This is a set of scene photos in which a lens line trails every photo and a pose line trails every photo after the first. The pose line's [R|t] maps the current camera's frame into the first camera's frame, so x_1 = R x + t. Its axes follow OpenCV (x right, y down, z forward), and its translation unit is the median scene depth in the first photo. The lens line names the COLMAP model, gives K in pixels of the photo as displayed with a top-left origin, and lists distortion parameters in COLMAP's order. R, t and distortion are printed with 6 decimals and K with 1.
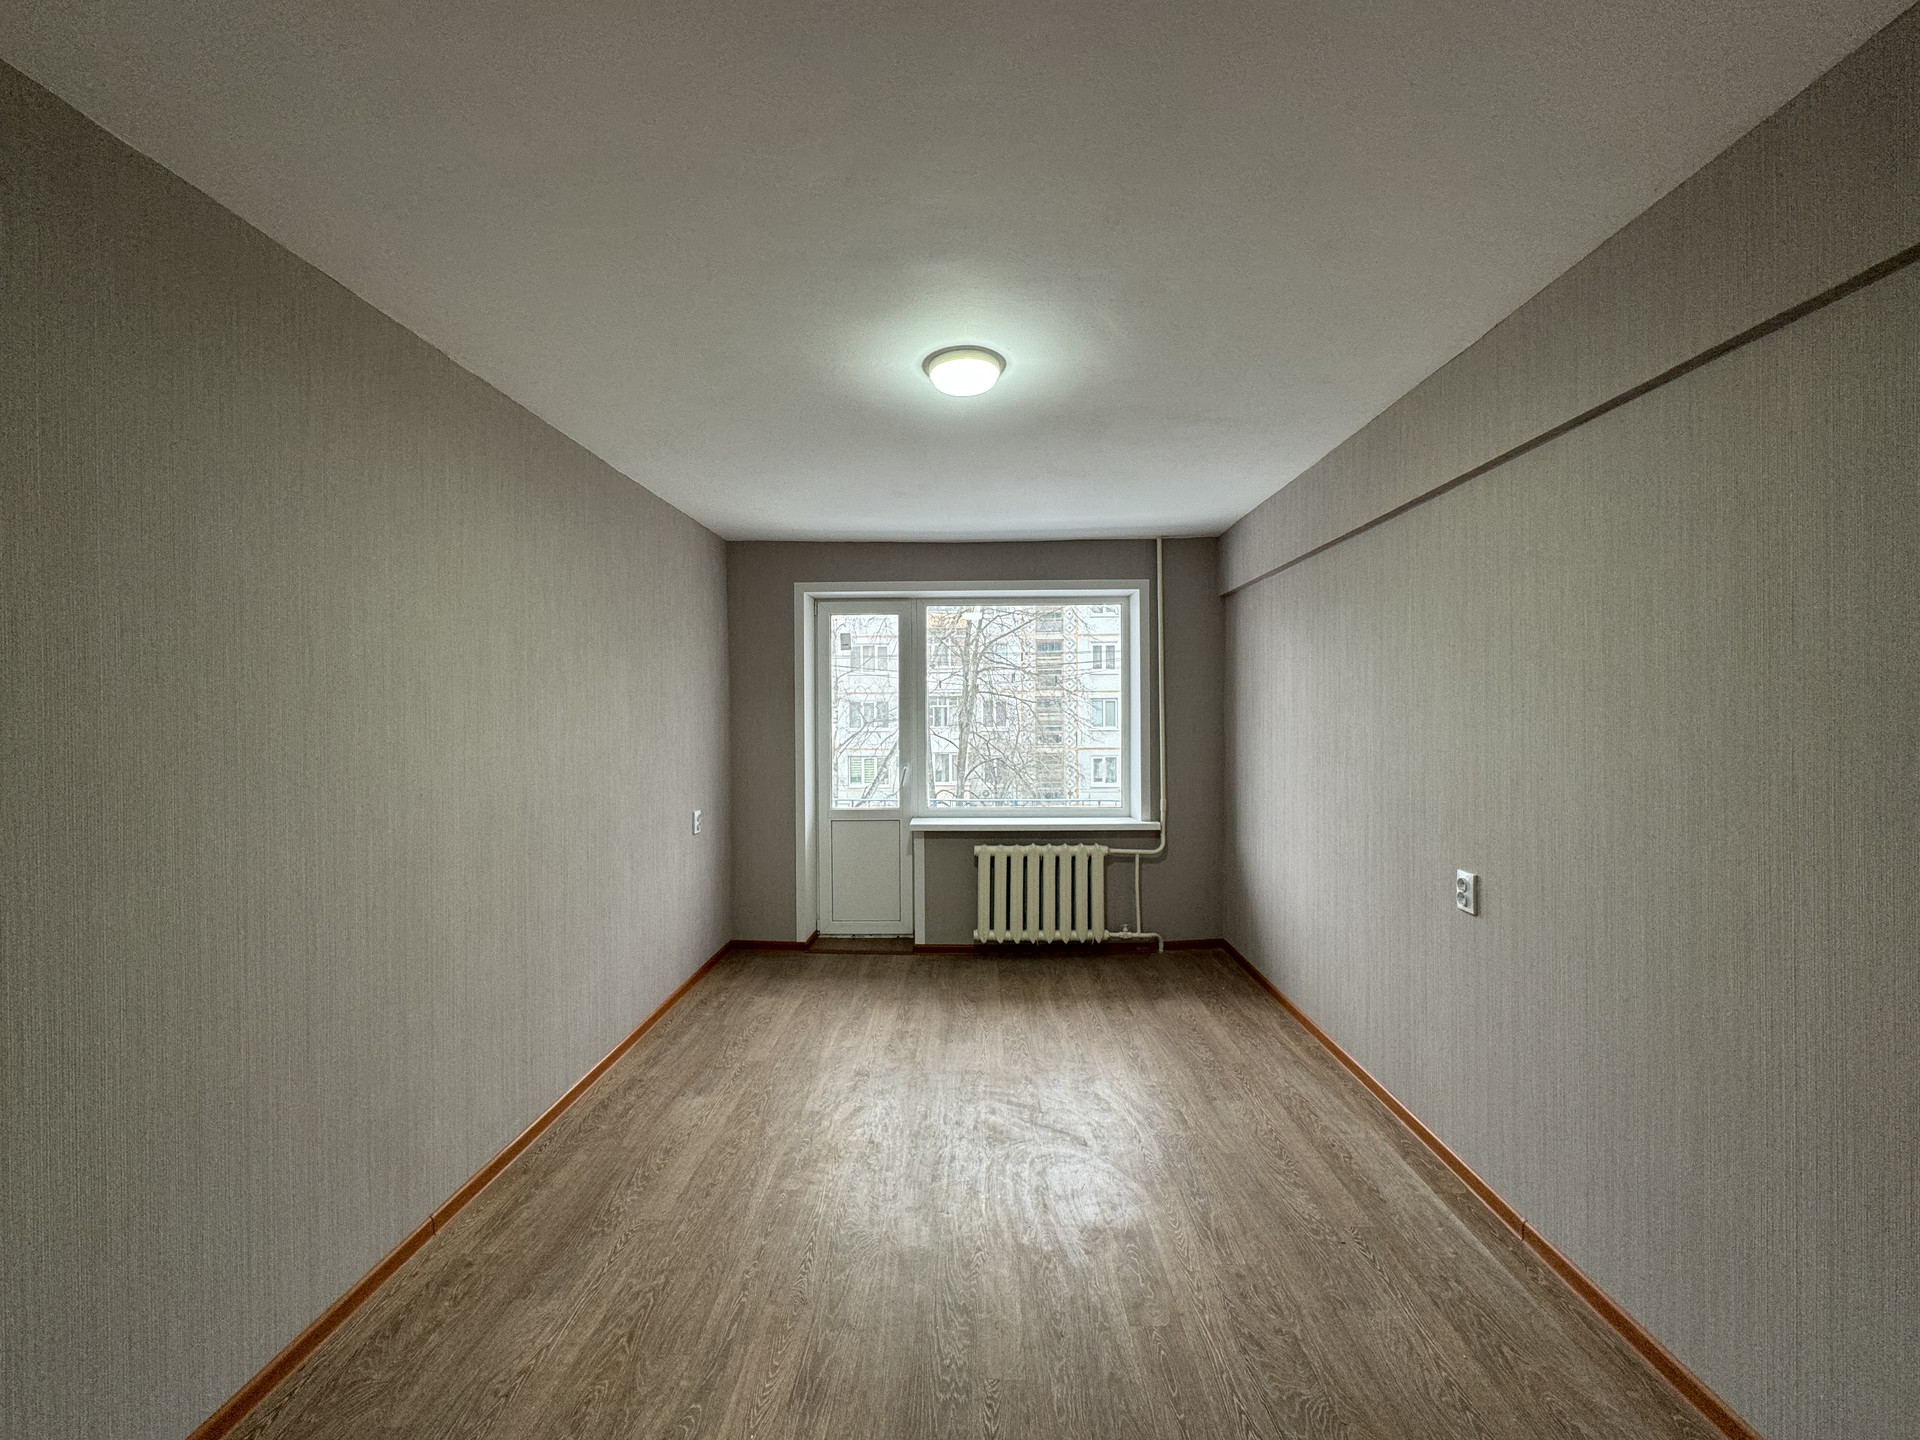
lens RADIAL K [[761.9, 0, 950.7], [0, 761.9, 715.2], [0, 0, 1]] dist [-0.003863, 0.000105]
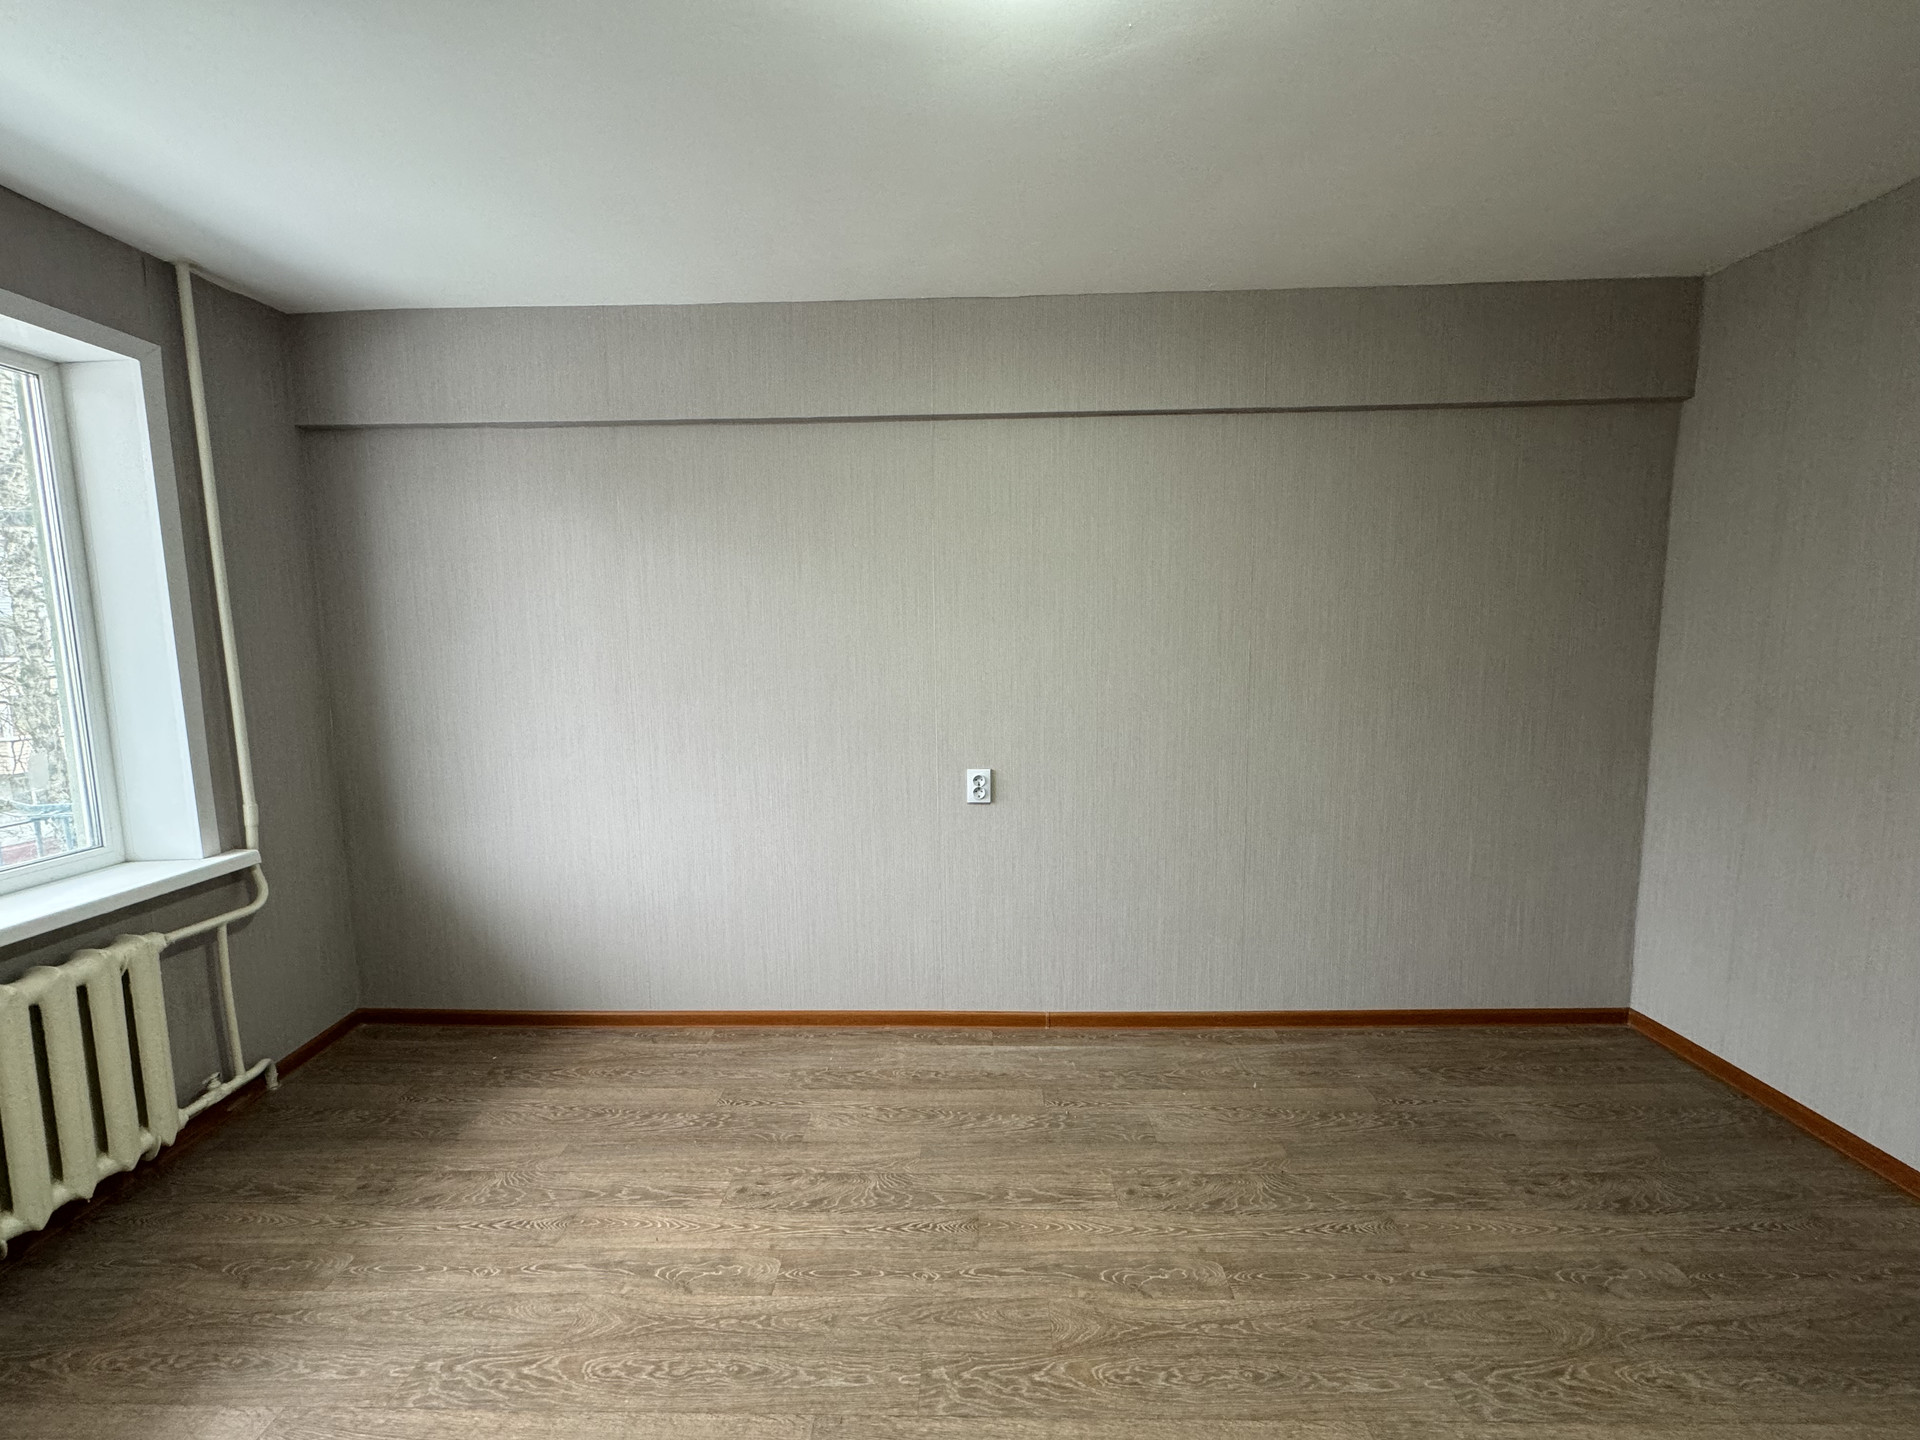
lens RADIAL K [[761.9, 0, 969.0], [0, 761.9, 722.4], [0, 0, 1]] dist [-0.003863, 0.000105]
pose [[-0.017338, -0.109097, 0.993880, -0.311298], [0.011046, 0.993948, 0.109297, 0.005815], [-0.999789, 0.012874, -0.016028, 0.697375]]
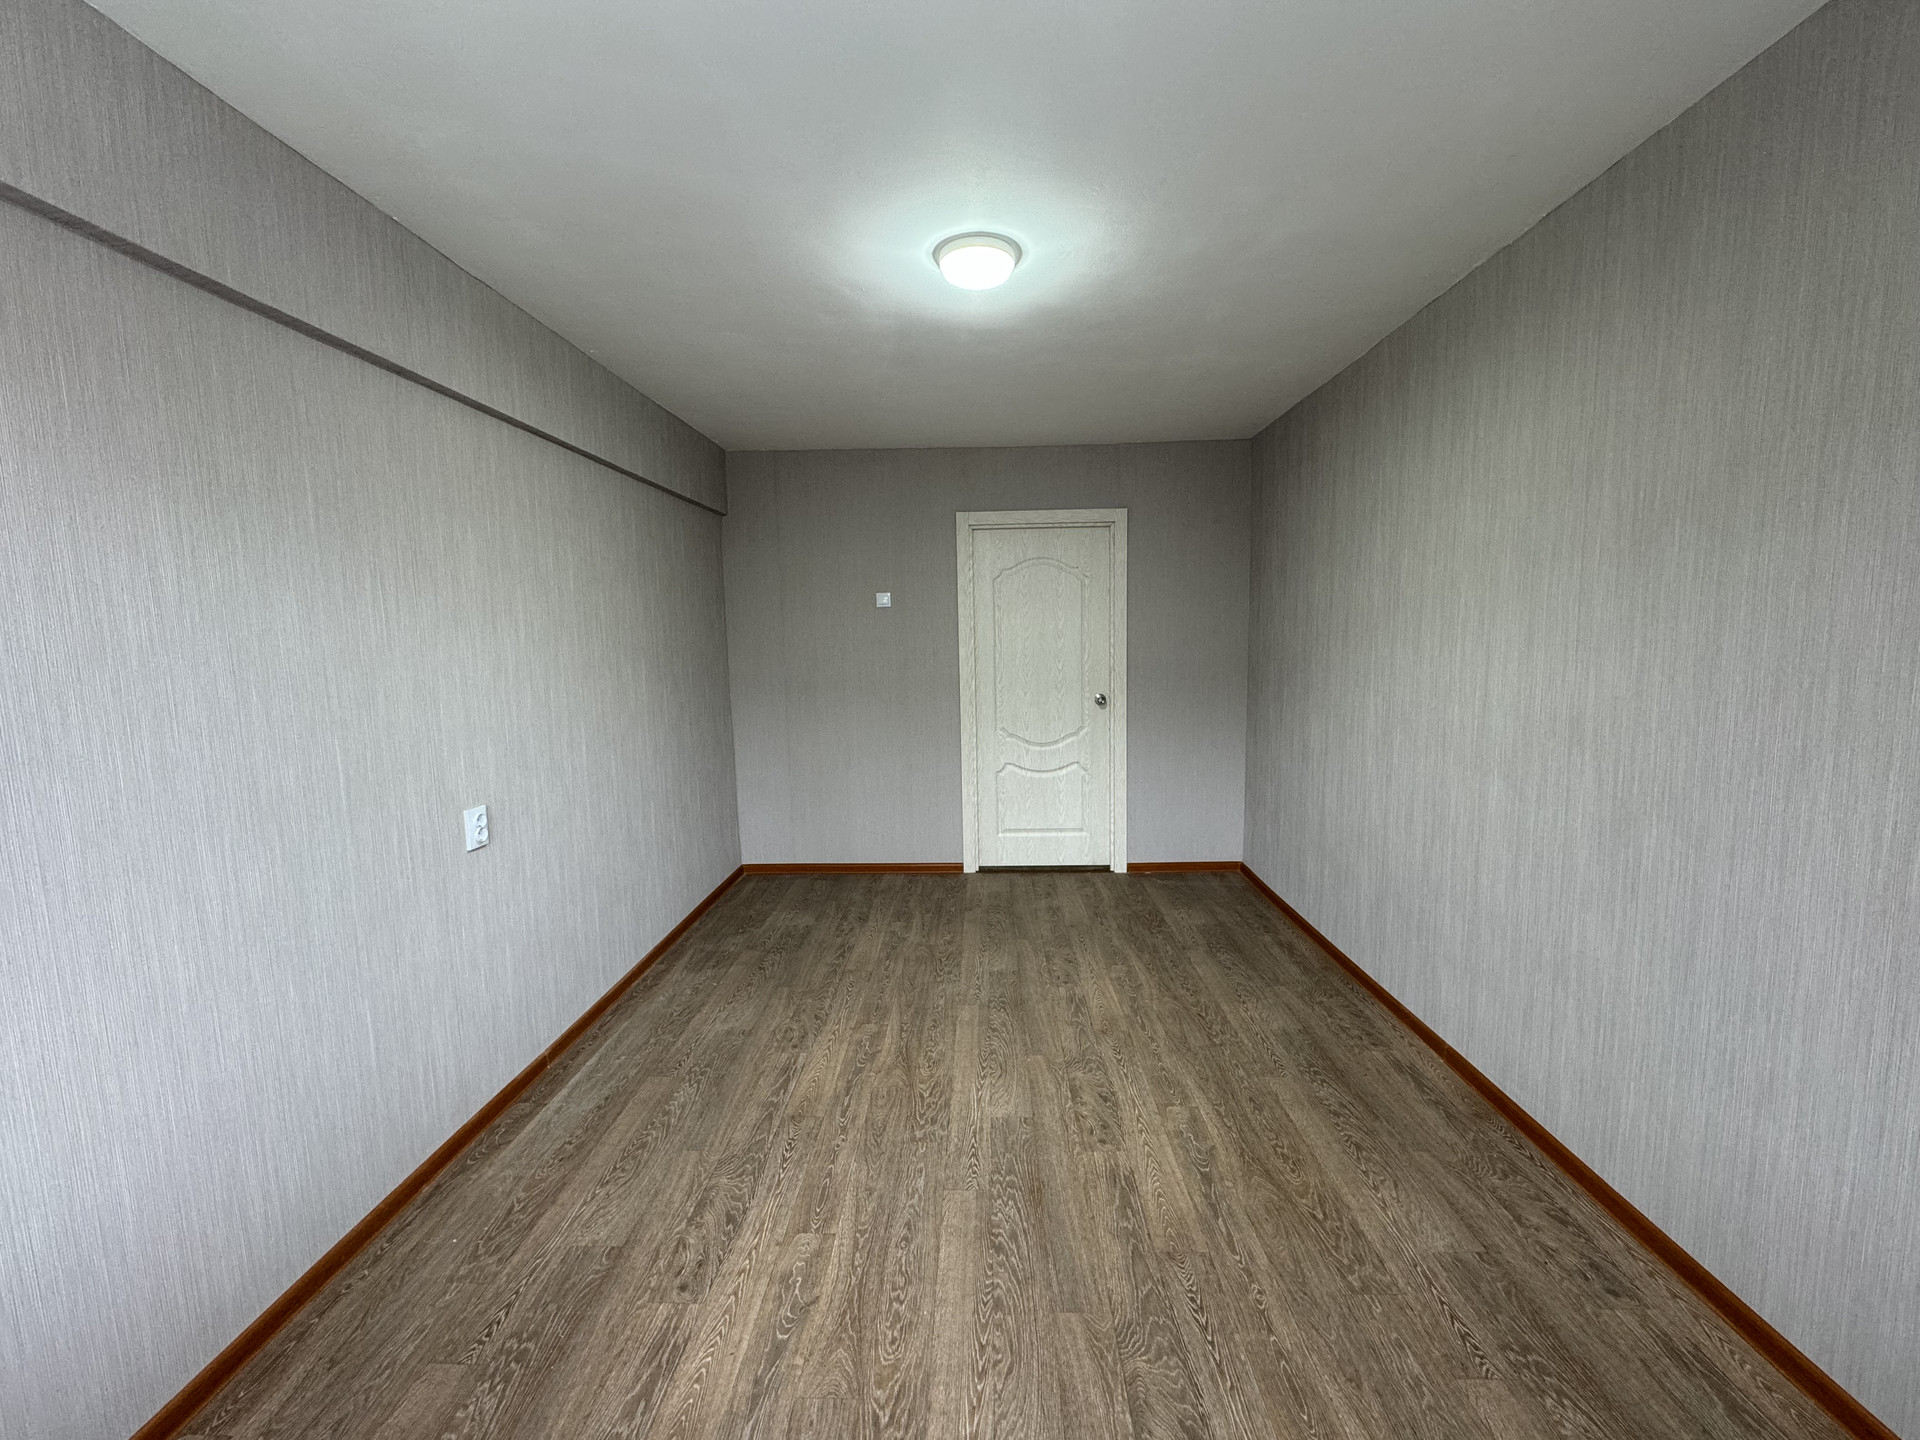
lens RADIAL K [[762.8, 0, 958.9], [0, 762.8, 715.4], [0, 0, 1]] dist [-0.006511, -0.000516]
pose [[-0.999623, 0.027386, -0.002050, 0.040070], [0.027036, 0.994466, 0.101522, 0.005205], [0.004819, 0.101428, -0.994831, 1.321858]]
